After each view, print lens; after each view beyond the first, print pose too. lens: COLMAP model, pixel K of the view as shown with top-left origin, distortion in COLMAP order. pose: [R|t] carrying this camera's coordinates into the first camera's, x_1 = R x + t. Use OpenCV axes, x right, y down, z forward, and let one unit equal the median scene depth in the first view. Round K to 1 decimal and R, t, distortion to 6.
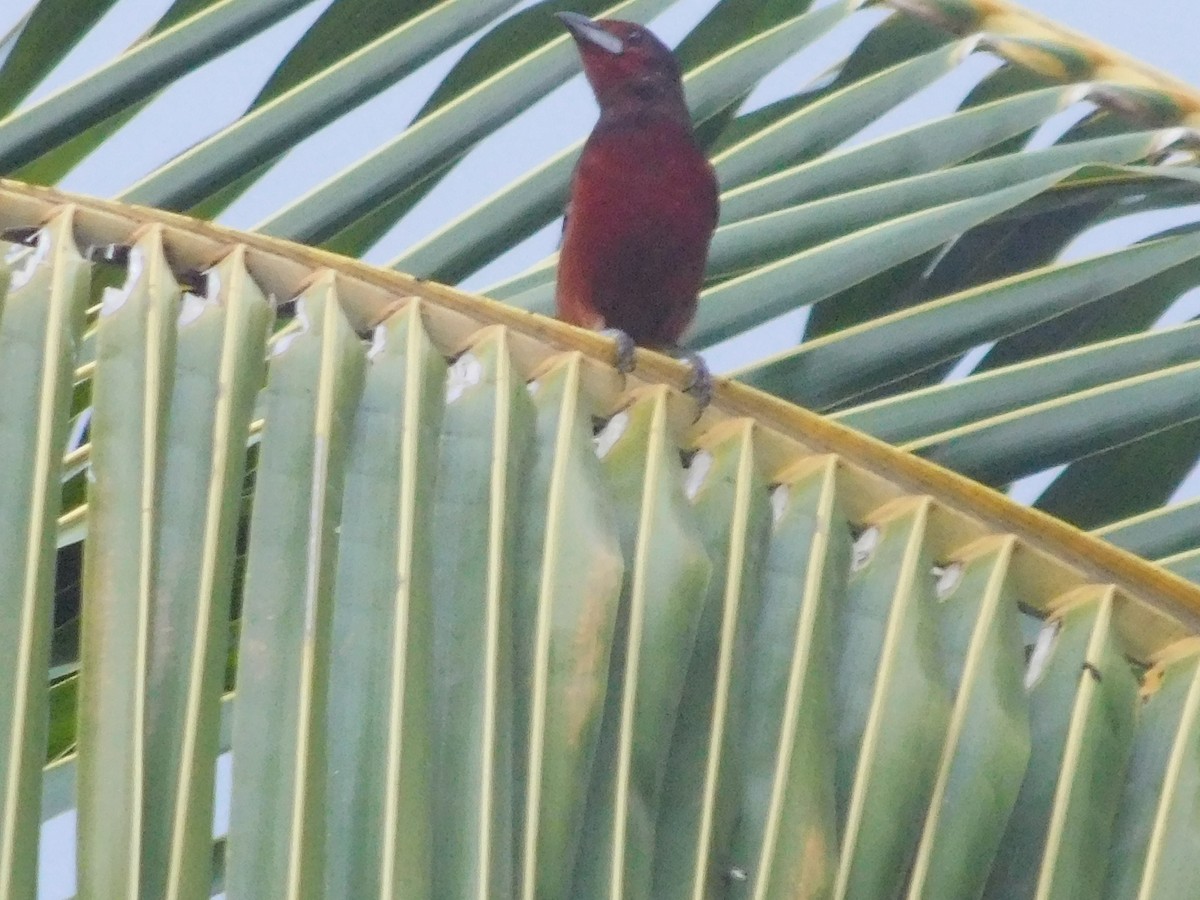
lens RADIAL K [[1883.7, 0, 599.9], [0, 1883.7, 454.3], [0, 0, 1]] dist [-0.096912, 0.000000]
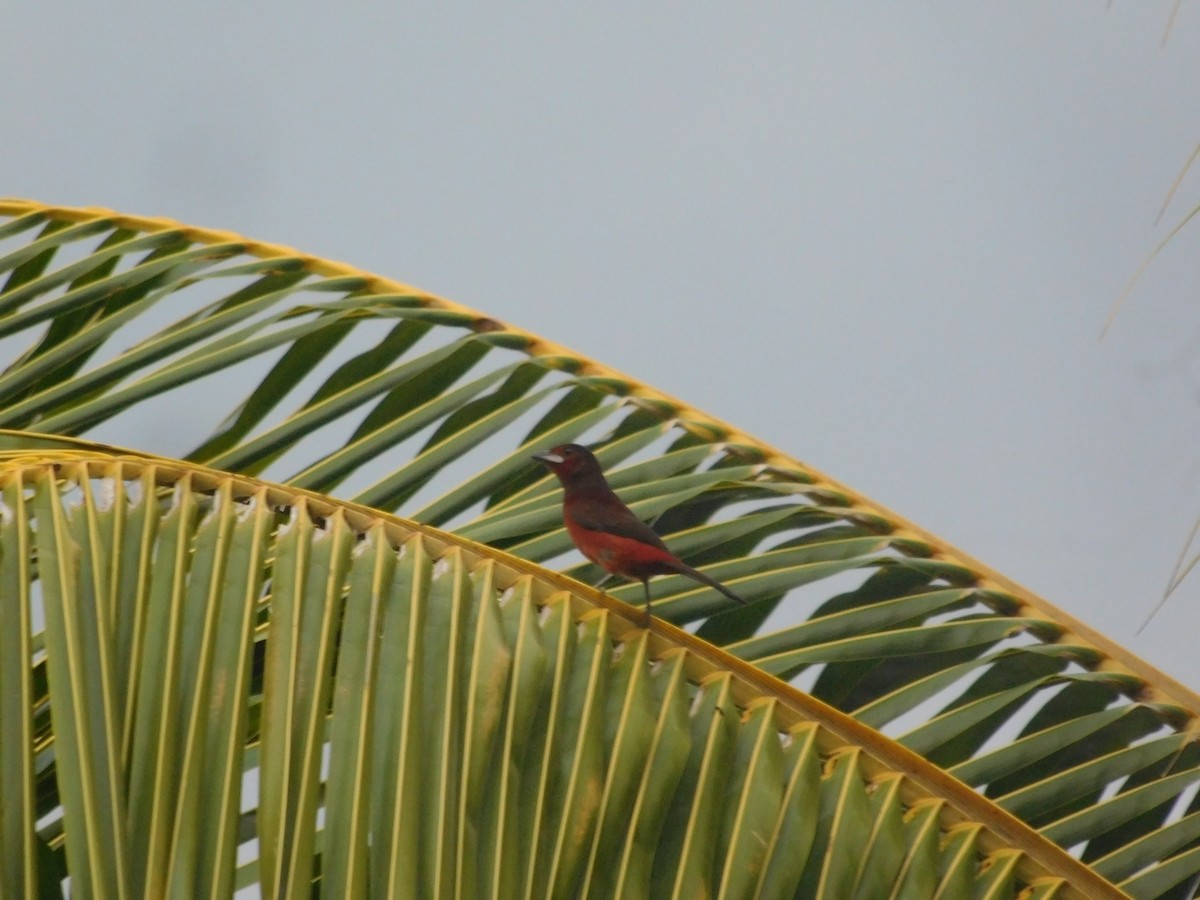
lens RADIAL K [[1883.7, 0, 601.1], [0, 1883.7, 448.6], [0, 0, 1]] dist [-0.096912, 0.000000]
pose [[0.998474, 0.019954, -0.051496, 0.228246], [-0.022815, 0.998194, -0.055578, -0.064422], [0.050294, 0.056668, 0.997125, -1.206194]]
